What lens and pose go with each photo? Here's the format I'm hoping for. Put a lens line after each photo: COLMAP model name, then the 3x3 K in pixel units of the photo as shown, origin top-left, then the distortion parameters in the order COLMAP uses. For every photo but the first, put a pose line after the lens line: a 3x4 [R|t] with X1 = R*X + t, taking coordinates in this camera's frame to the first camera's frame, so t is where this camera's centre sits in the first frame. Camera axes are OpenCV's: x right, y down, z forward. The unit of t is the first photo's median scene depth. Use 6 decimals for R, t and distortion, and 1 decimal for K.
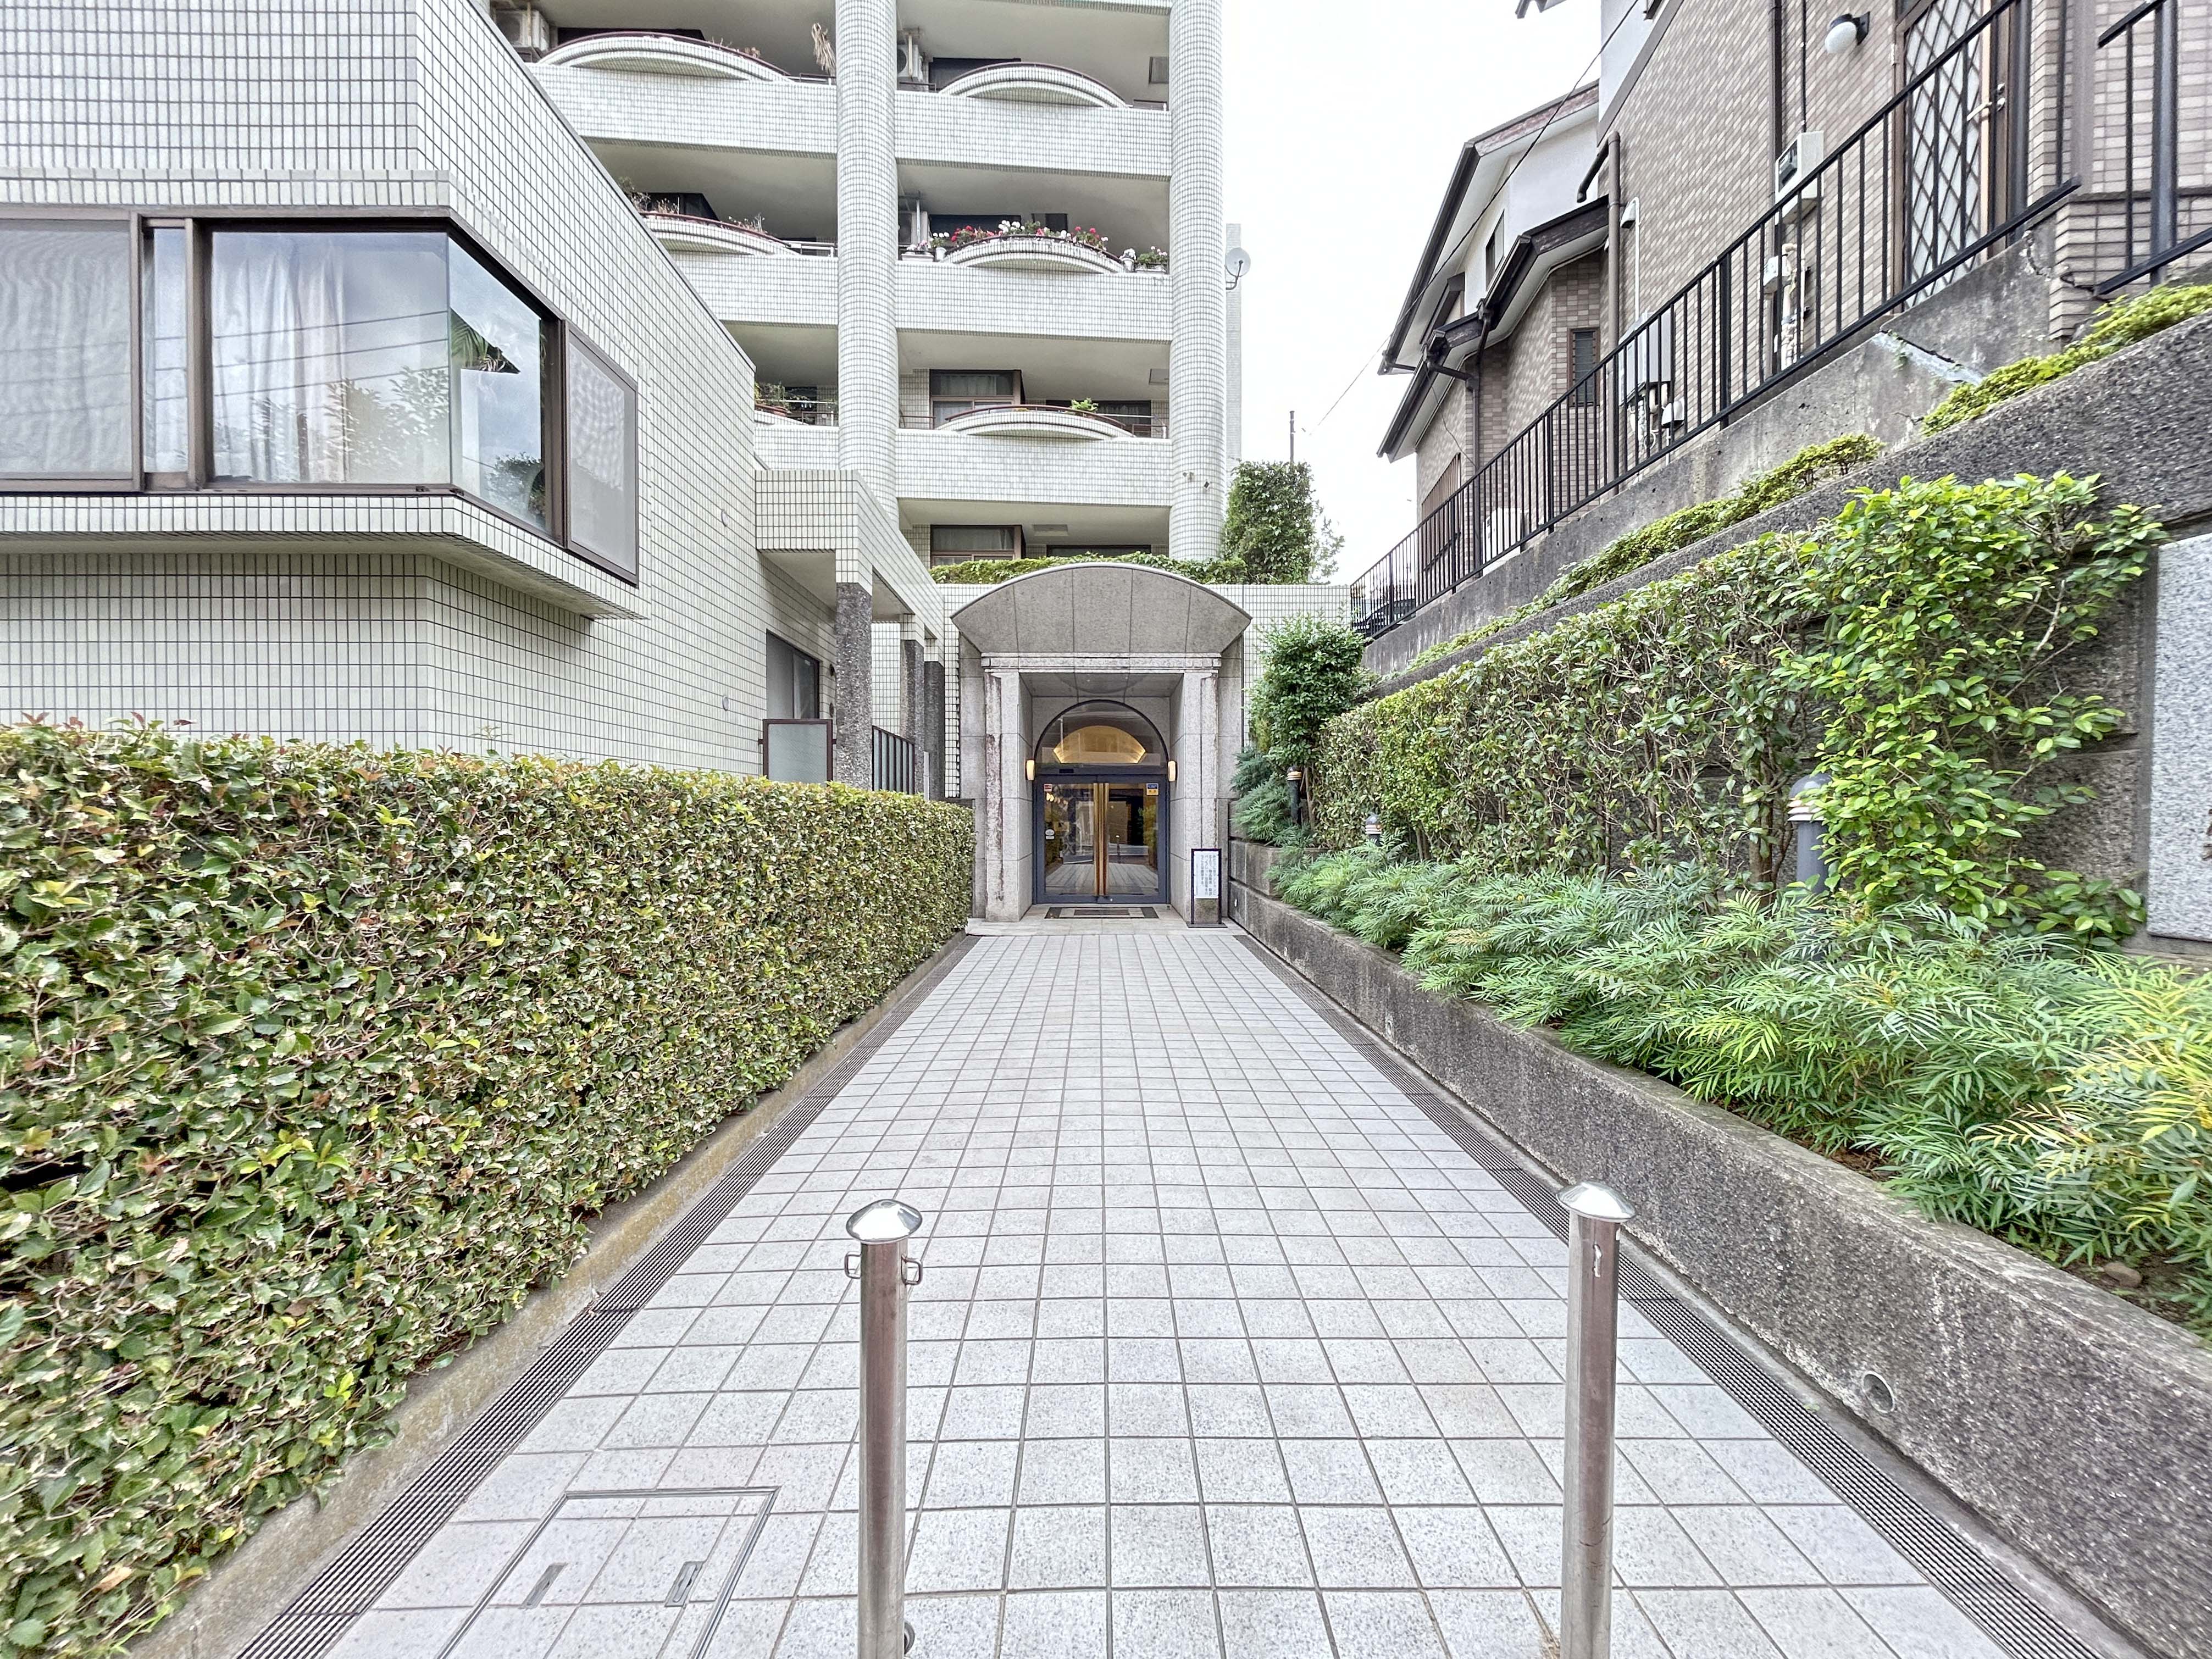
lens RADIAL K [[893.4, 0, 1111.8], [0, 893.4, 829.4], [0, 0, 1]] dist [0.001254, 0.000049]
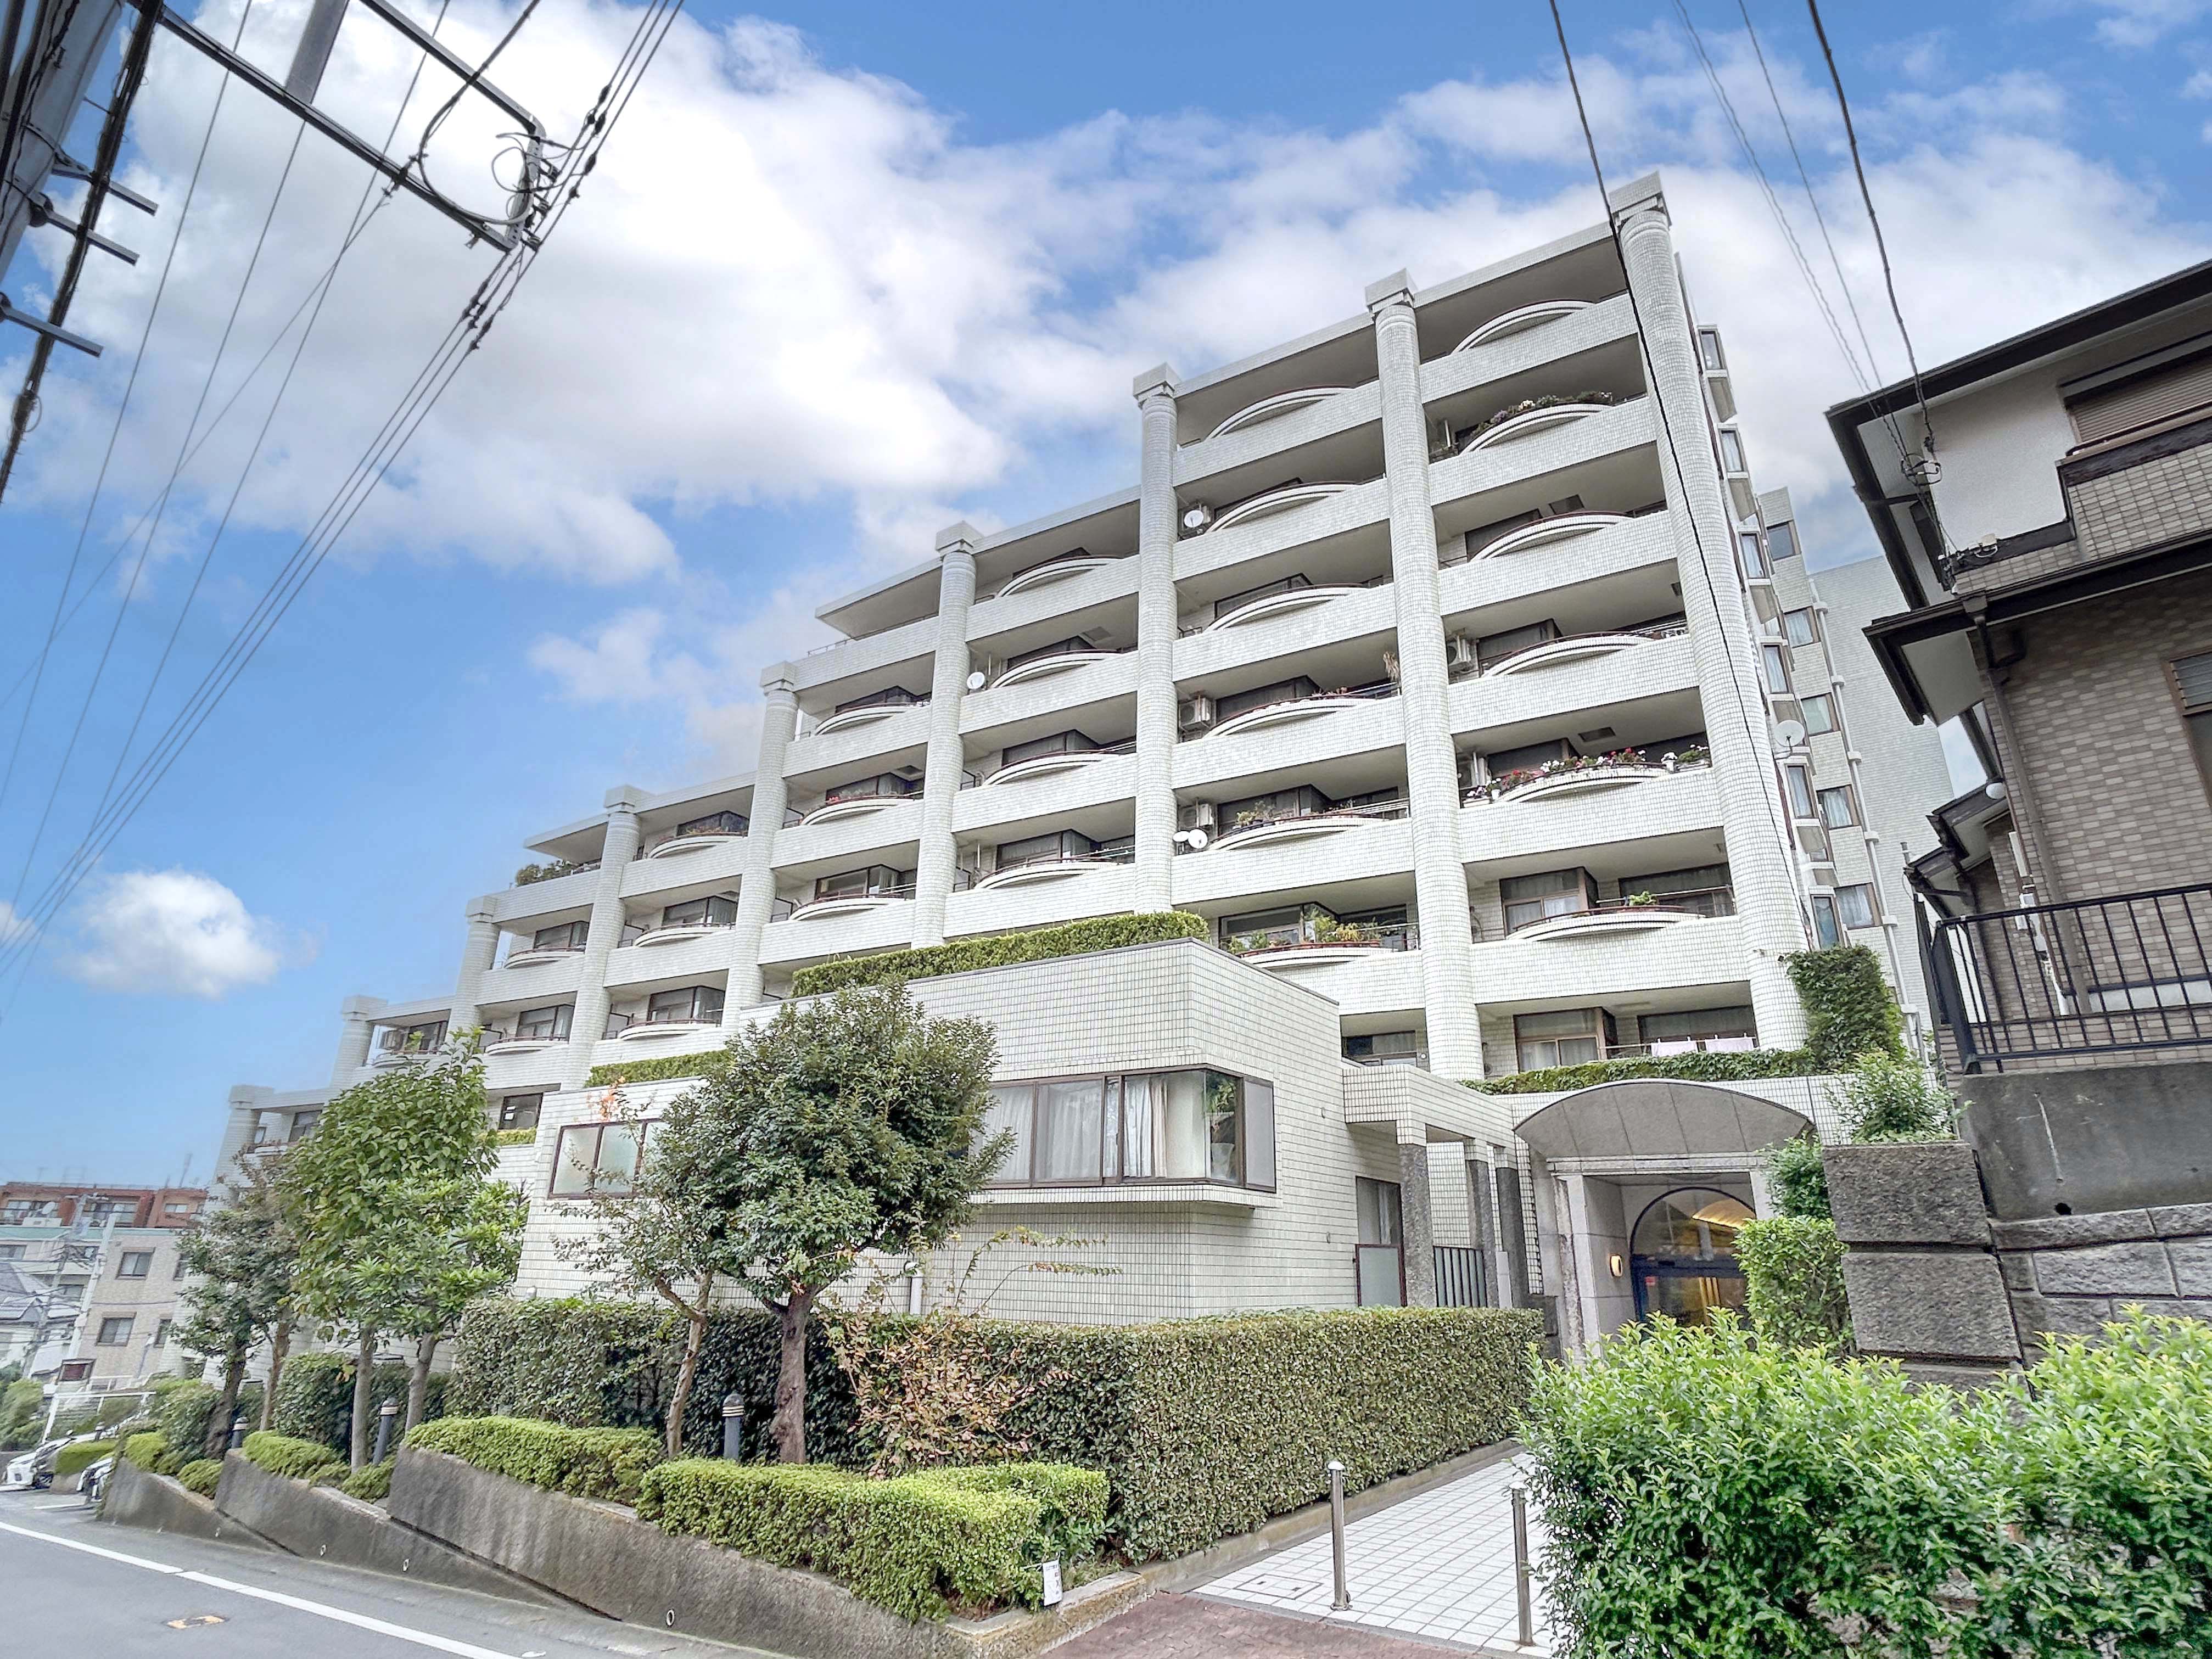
lens RADIAL K [[1156.5, 0, 1115.7], [0, 1156.5, 831.0], [0, 0, 1]] dist [-0.004032, -0.000881]
pose [[0.815421, -0.185403, -0.548374, 0.291570], [-0.029209, 0.932936, -0.358855, -0.043833], [0.578130, 0.308636, 0.755321, -0.552299]]
